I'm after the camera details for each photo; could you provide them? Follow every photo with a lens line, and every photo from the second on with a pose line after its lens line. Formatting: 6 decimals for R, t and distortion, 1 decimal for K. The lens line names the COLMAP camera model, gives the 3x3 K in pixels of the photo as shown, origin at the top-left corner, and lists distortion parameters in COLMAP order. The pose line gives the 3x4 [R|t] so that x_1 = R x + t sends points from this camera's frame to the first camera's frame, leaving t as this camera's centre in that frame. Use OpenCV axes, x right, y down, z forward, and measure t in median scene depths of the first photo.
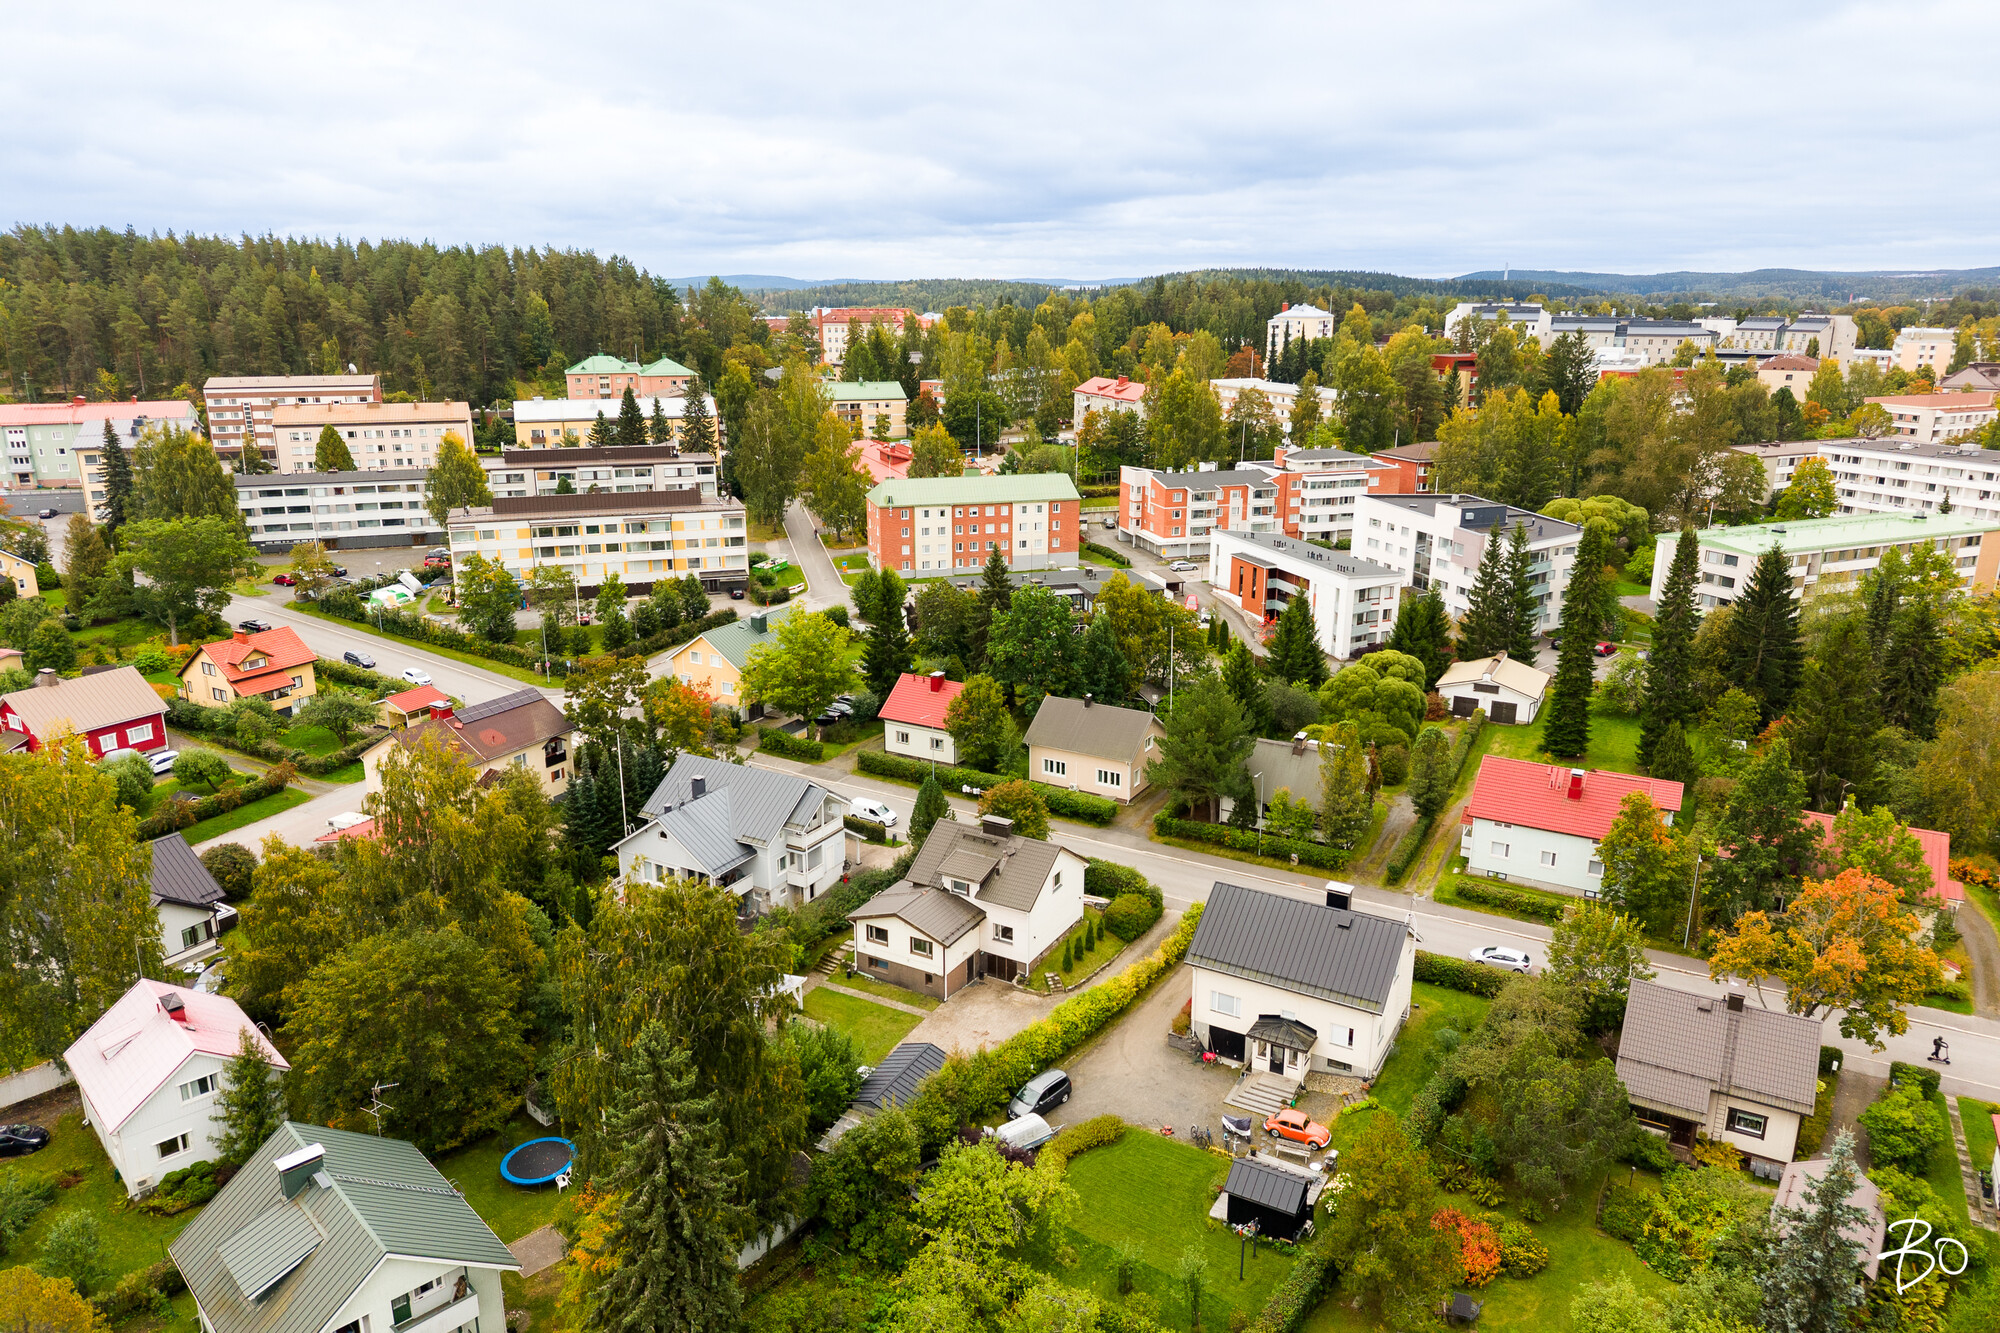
lens RADIAL K [[1226.1, 0, 1000.0], [0, 1226.1, 666.5], [0, 0, 1]] dist [0.075087, 0.000309]
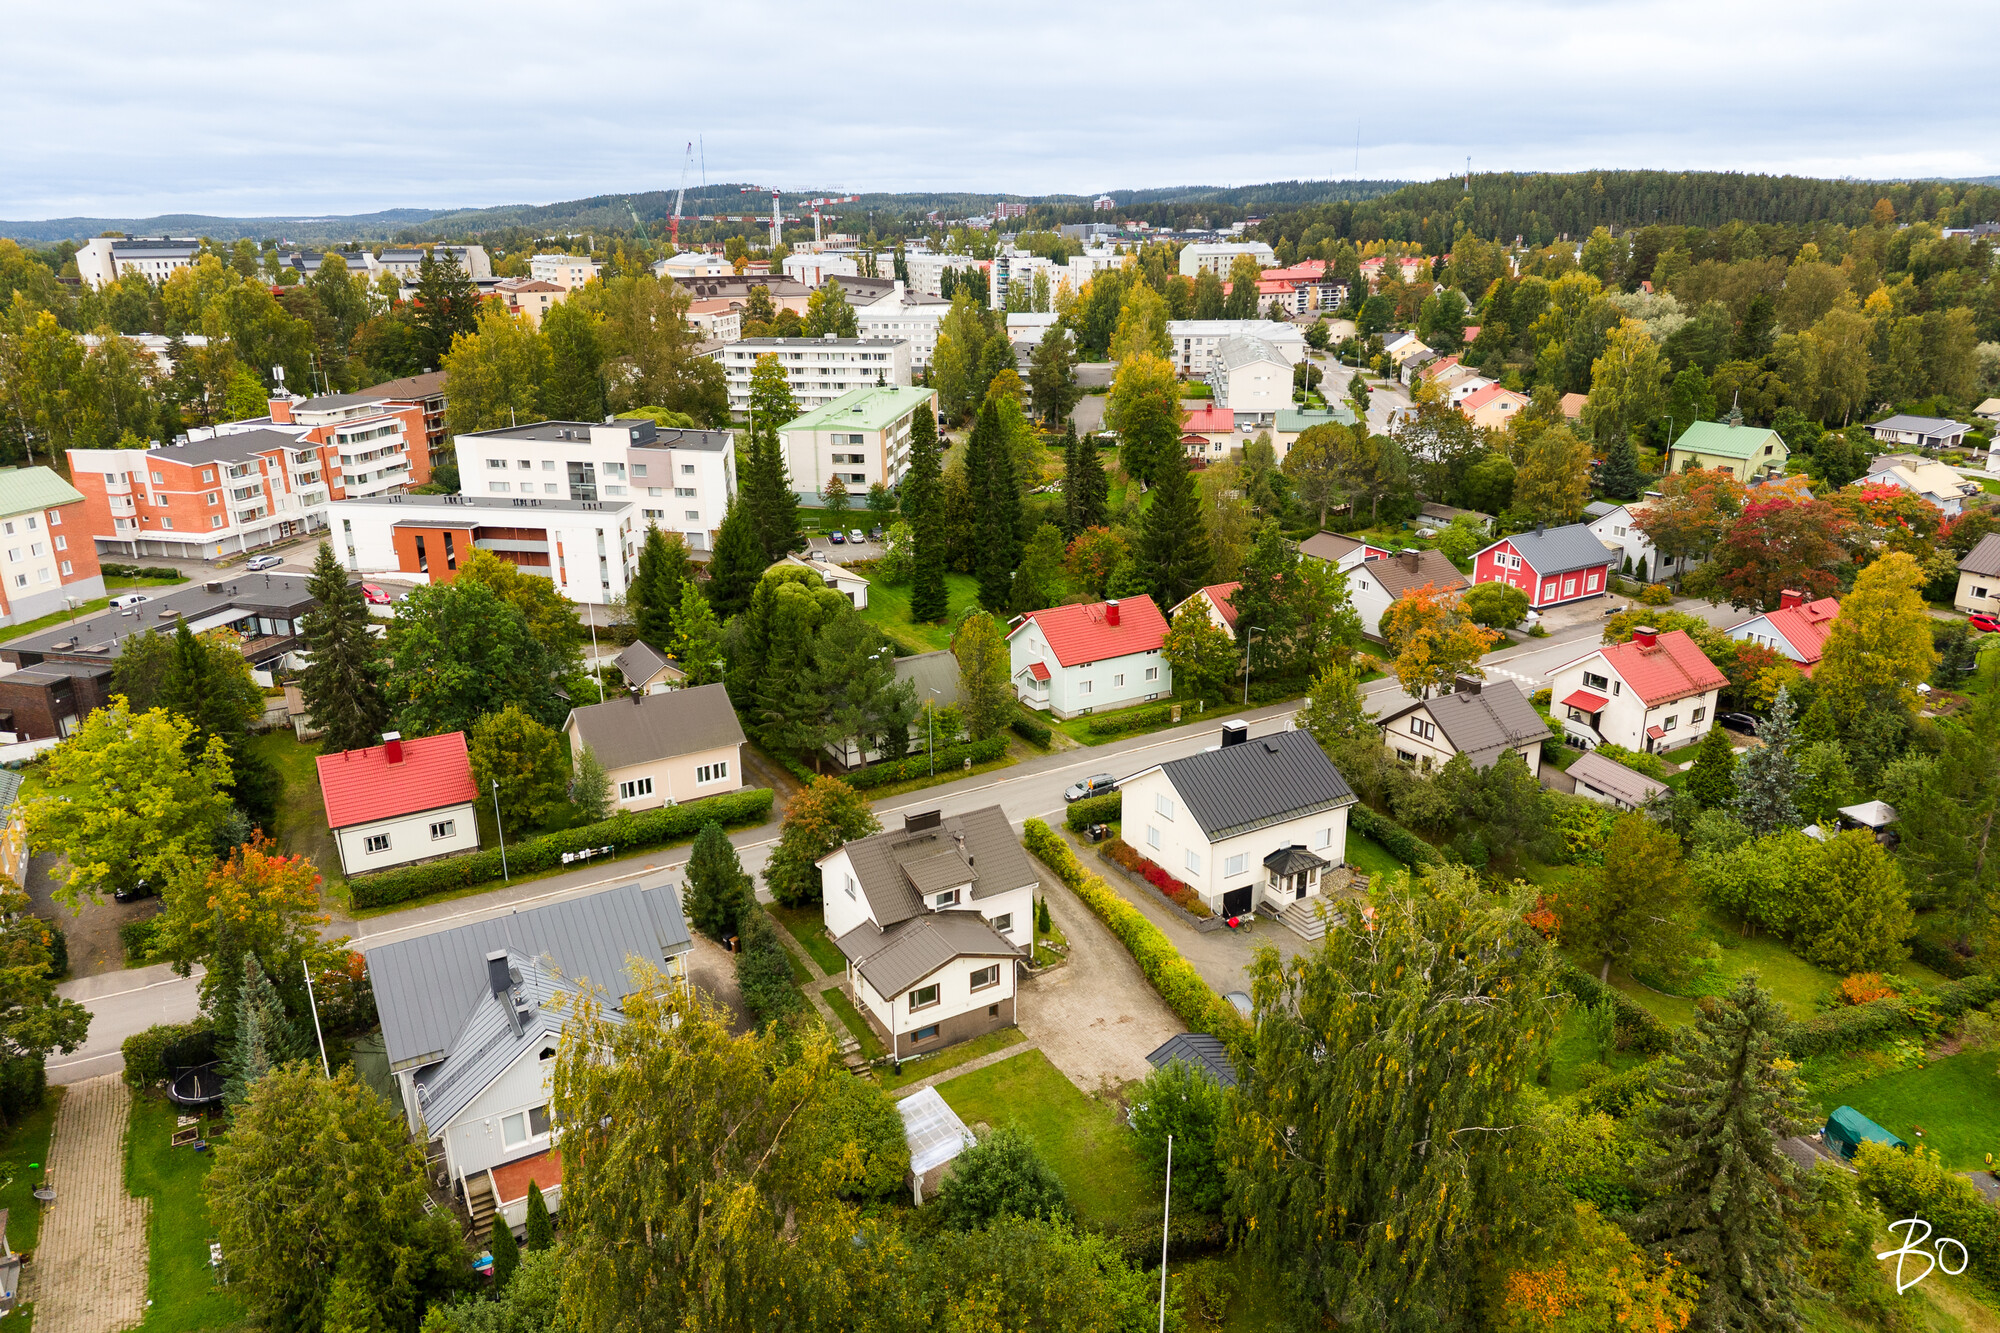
lens RADIAL K [[1283.0, 0, 1000.0], [0, 1283.0, 666.5], [0, 0, 1]] dist [-0.002922, 0.001918]
pose [[0.522797, -0.279225, 0.805430, -0.470826], [0.252231, 0.953195, 0.166731, -0.068710], [-0.814287, 0.115988, 0.568756, 0.354121]]
